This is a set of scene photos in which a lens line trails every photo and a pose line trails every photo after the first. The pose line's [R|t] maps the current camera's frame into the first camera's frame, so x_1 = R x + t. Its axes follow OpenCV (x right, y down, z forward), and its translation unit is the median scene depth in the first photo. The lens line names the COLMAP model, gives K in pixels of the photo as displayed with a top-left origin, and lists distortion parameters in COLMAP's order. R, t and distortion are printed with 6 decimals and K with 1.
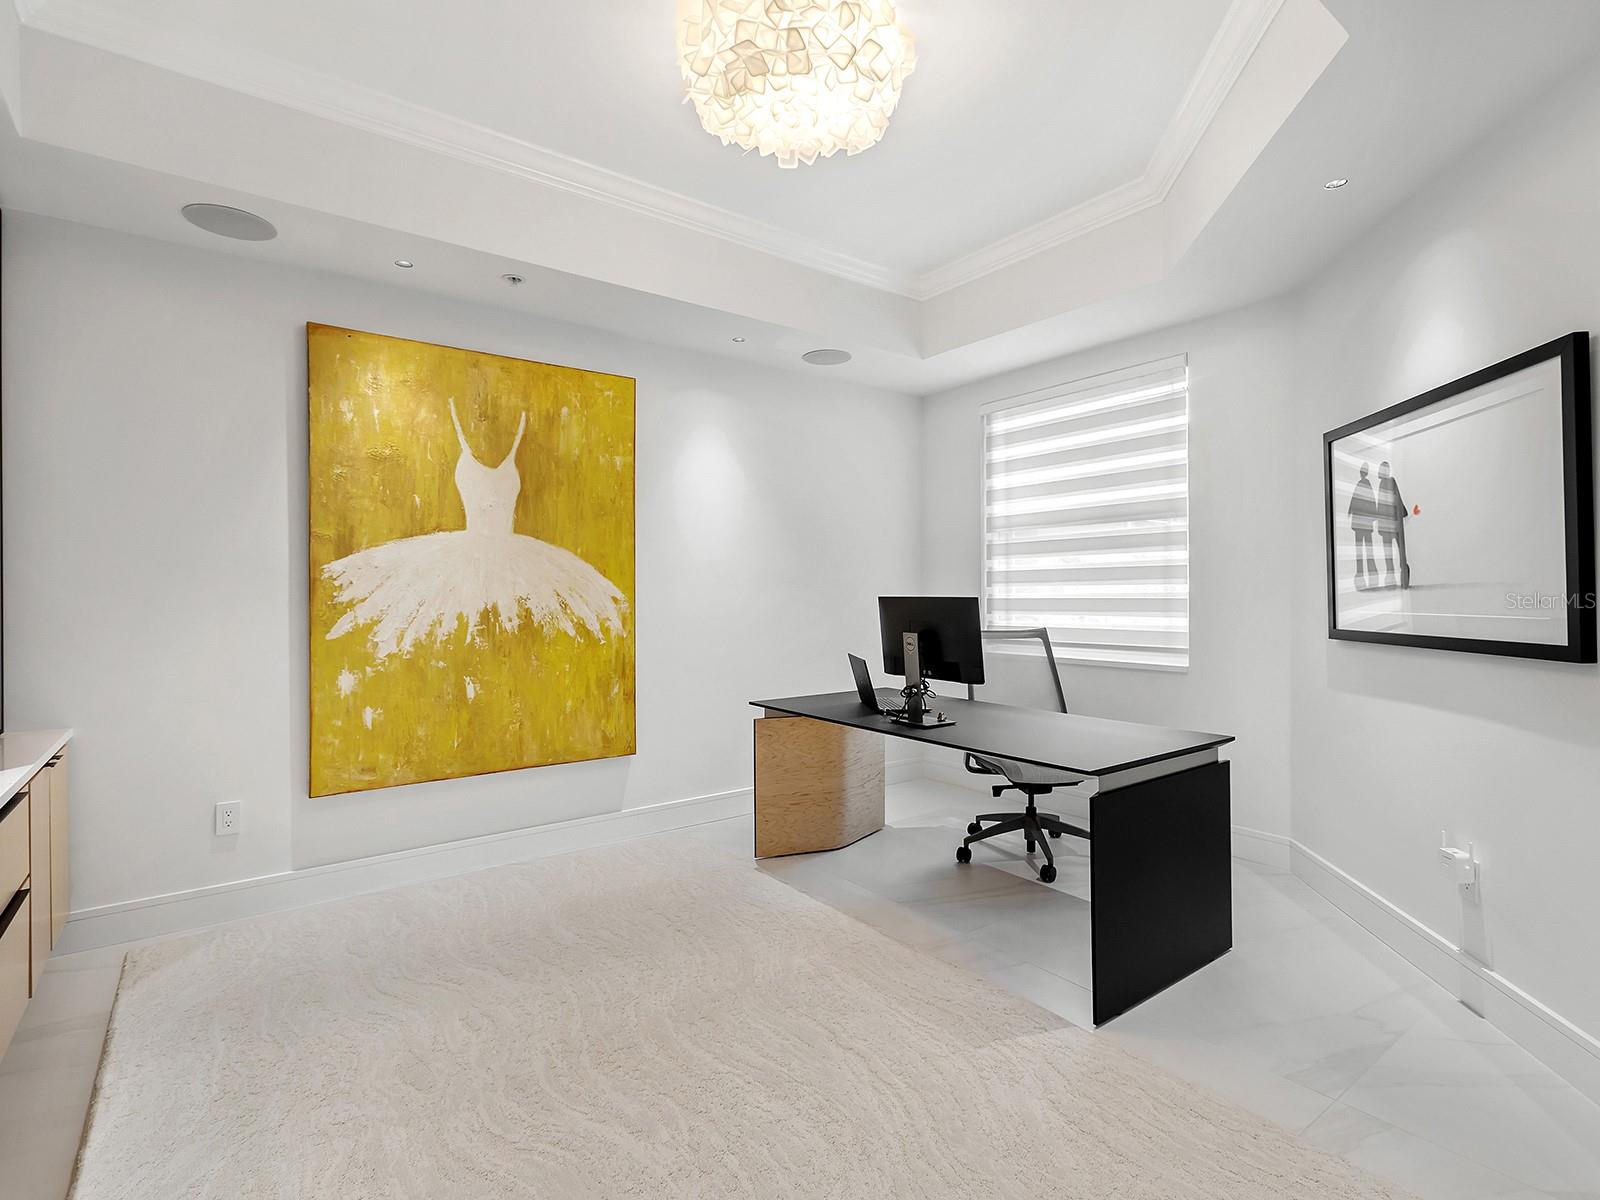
lens RADIAL K [[799.7, 0, 797.7], [0, 799.7, 594.8], [0, 0, 1]] dist [0.002048, -0.002736]
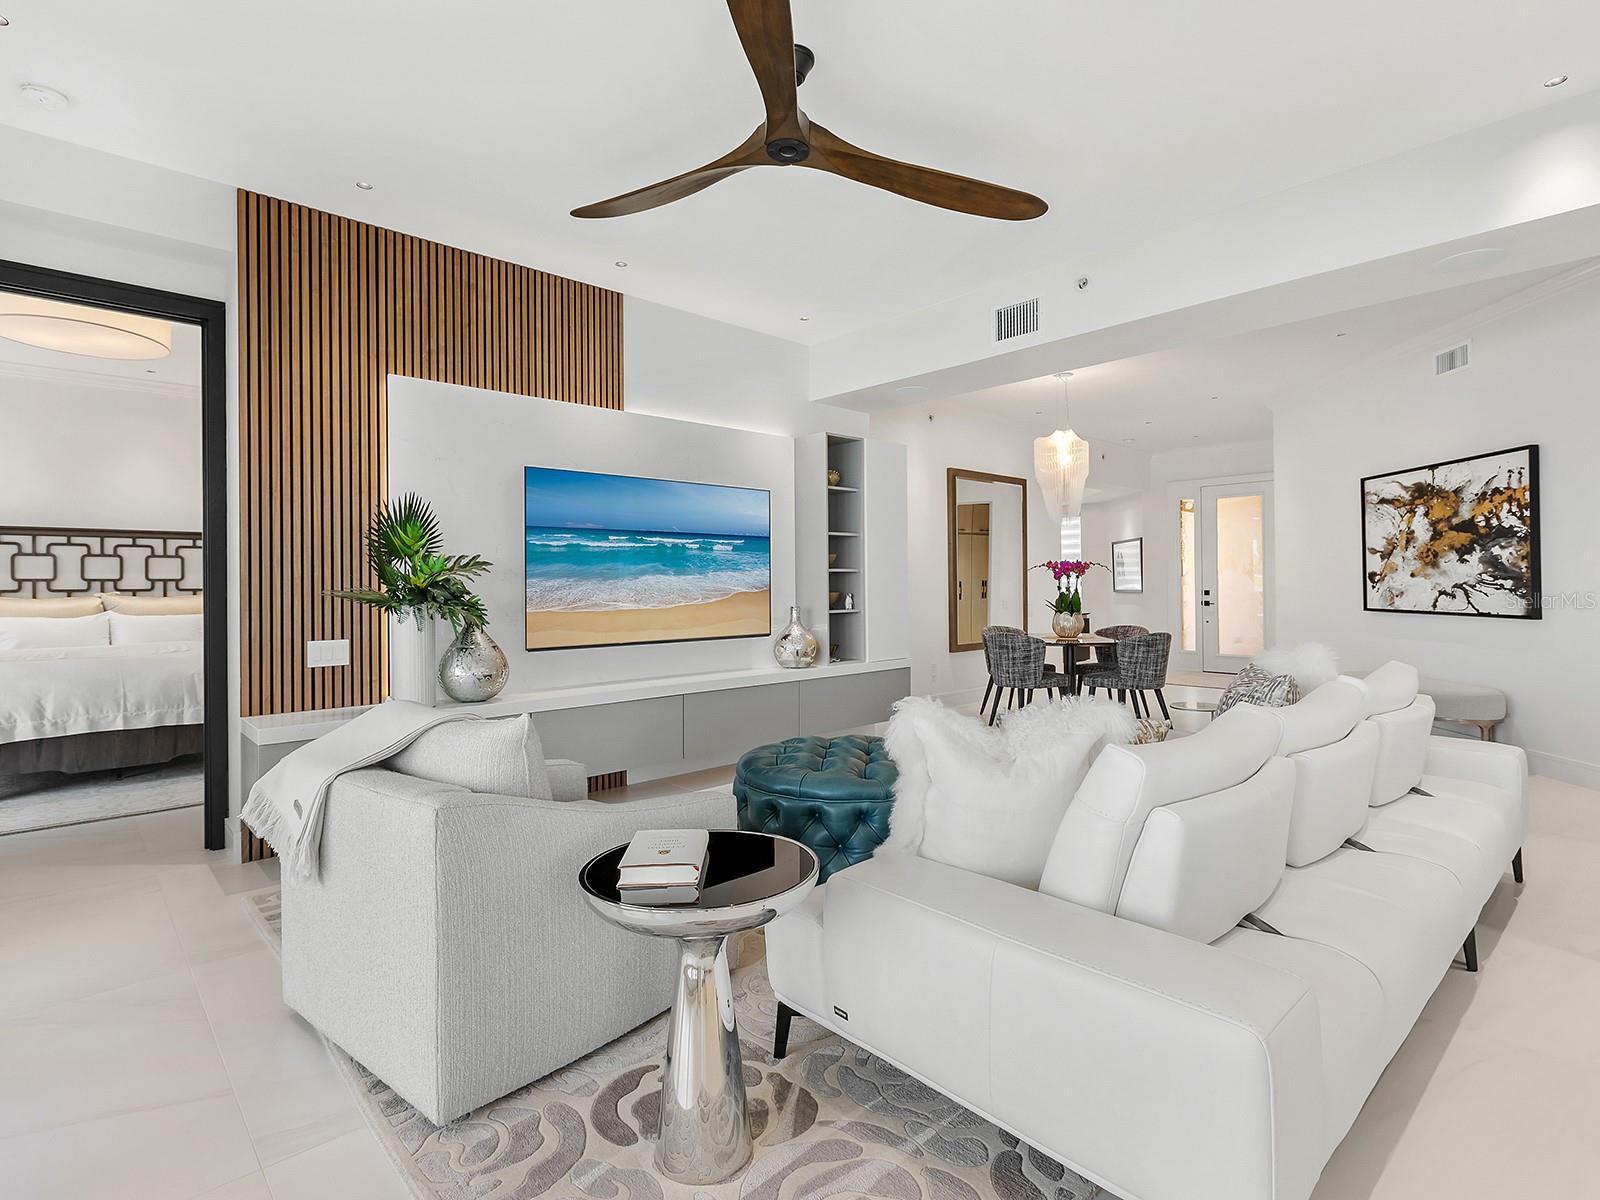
lens RADIAL K [[799.7, 0, 818.1], [0, 799.7, 577.9], [0, 0, 1]] dist [0.002048, -0.002736]
pose [[0.990965, -0.005015, 0.134027, -1.177268], [0.006087, 0.999953, -0.007585, 0.003736], [-0.133983, 0.008332, 0.990949, -2.443101]]
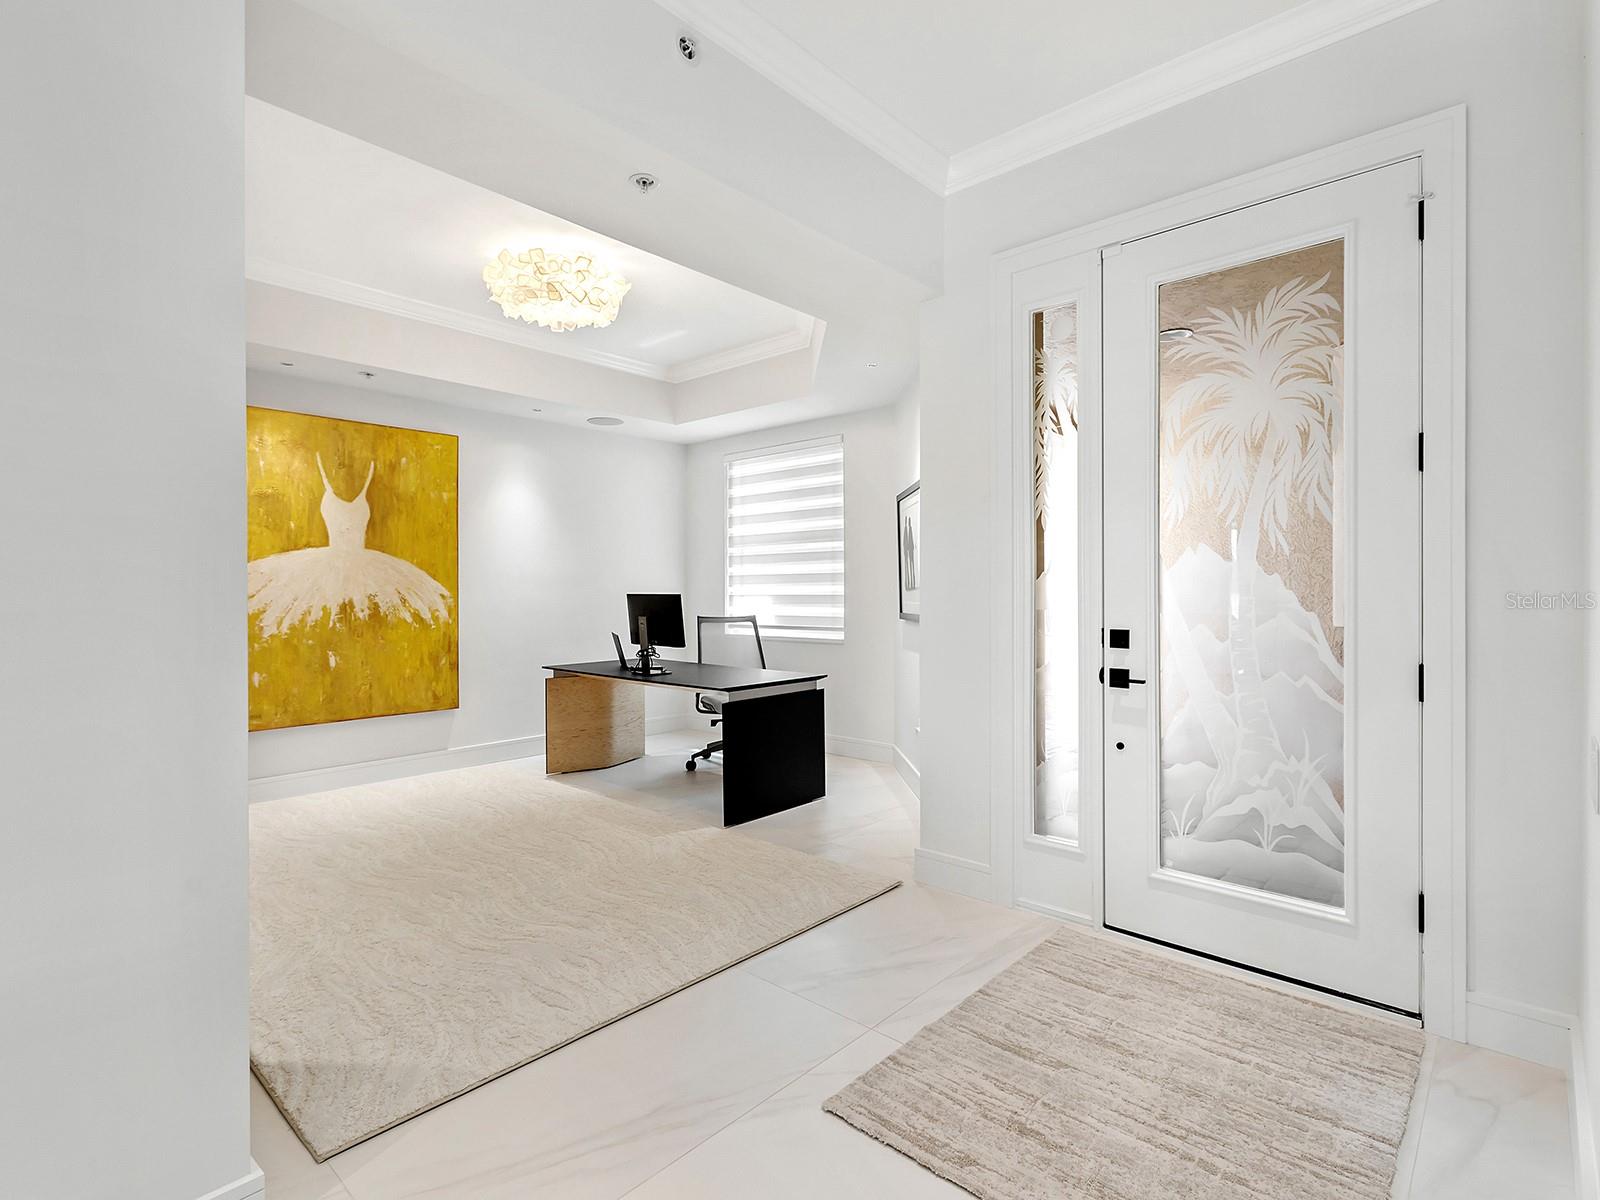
lens RADIAL K [[799.7, 0, 802.4], [0, 799.7, 593.3], [0, 0, 1]] dist [0.002048, -0.002736]
pose [[0.978880, -0.000590, 0.204434, 0.105638], [0.000093, 0.999997, 0.002442, -0.002113], [-0.204435, -0.002371, 0.978877, -0.517237]]
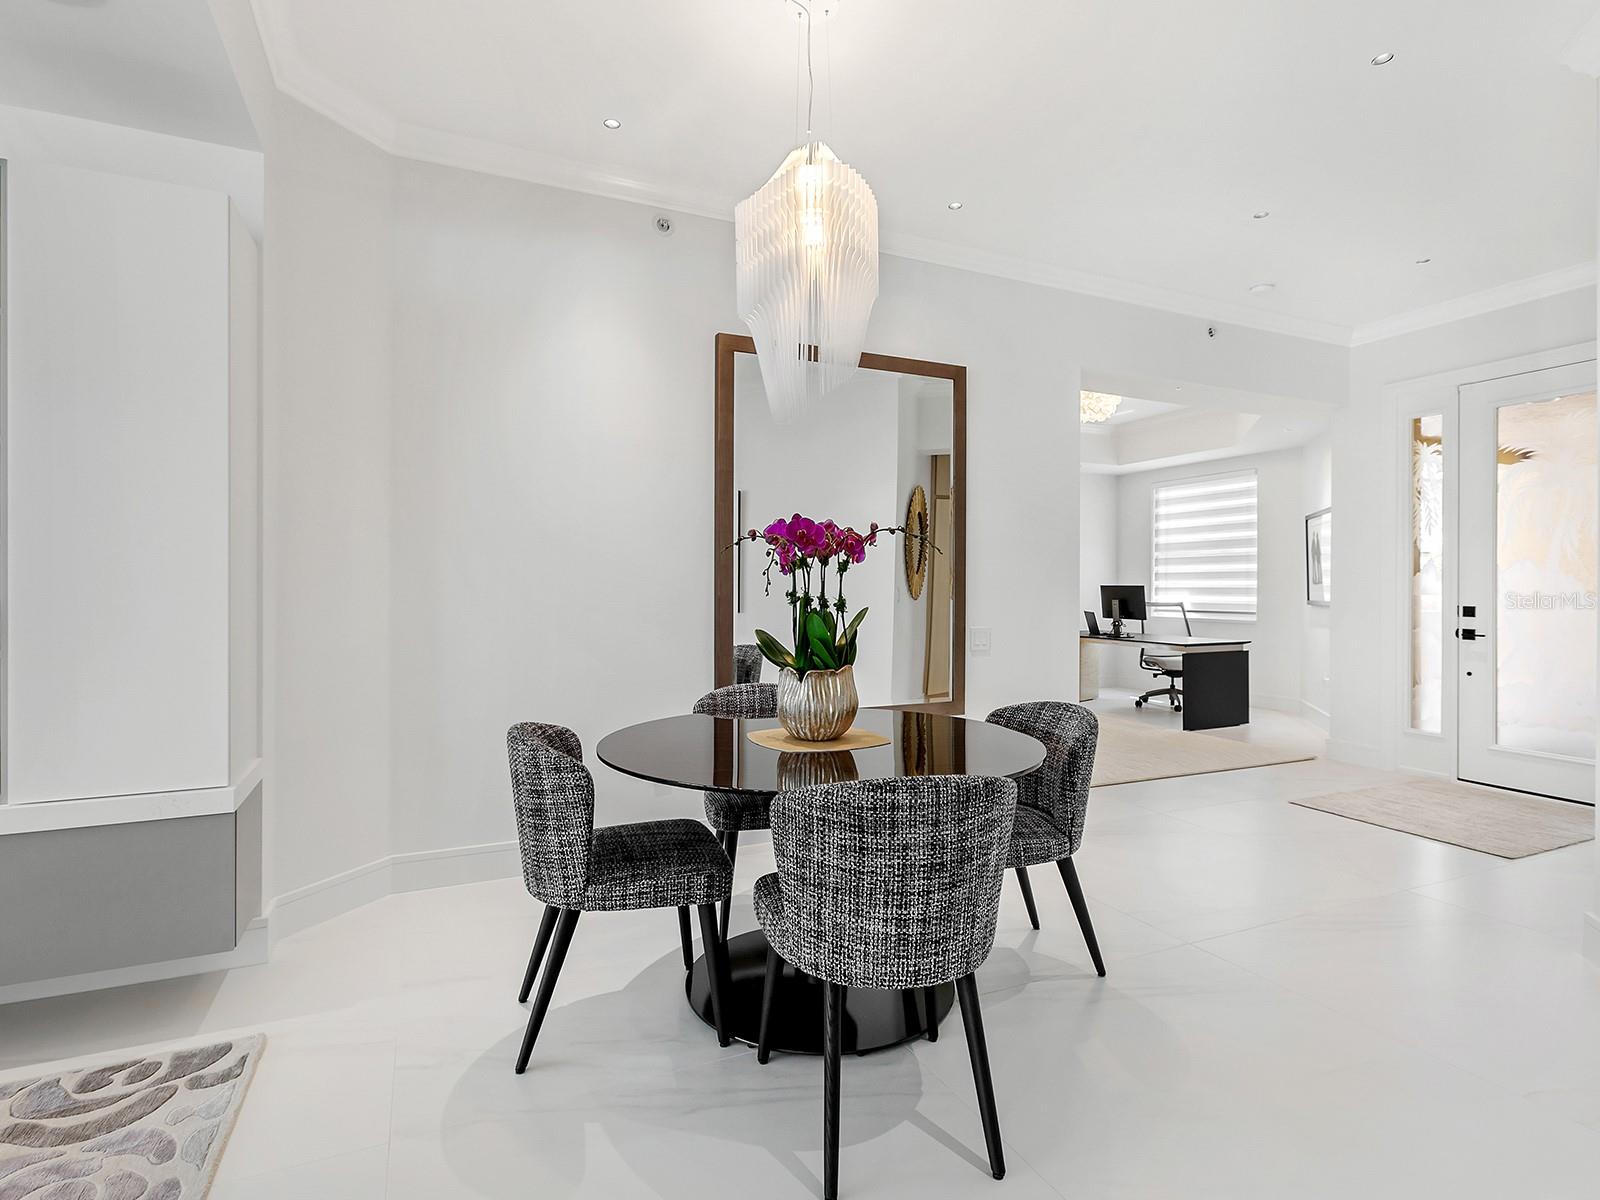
lens RADIAL K [[799.7, 0, 805.4], [0, 799.7, 587.1], [0, 0, 1]] dist [0.002048, -0.002736]
pose [[0.978523, 0.006318, -0.206040, -0.237350], [-0.005941, 0.999979, 0.002447, 0.006083], [0.206052, -0.001170, 0.978540, -1.338156]]
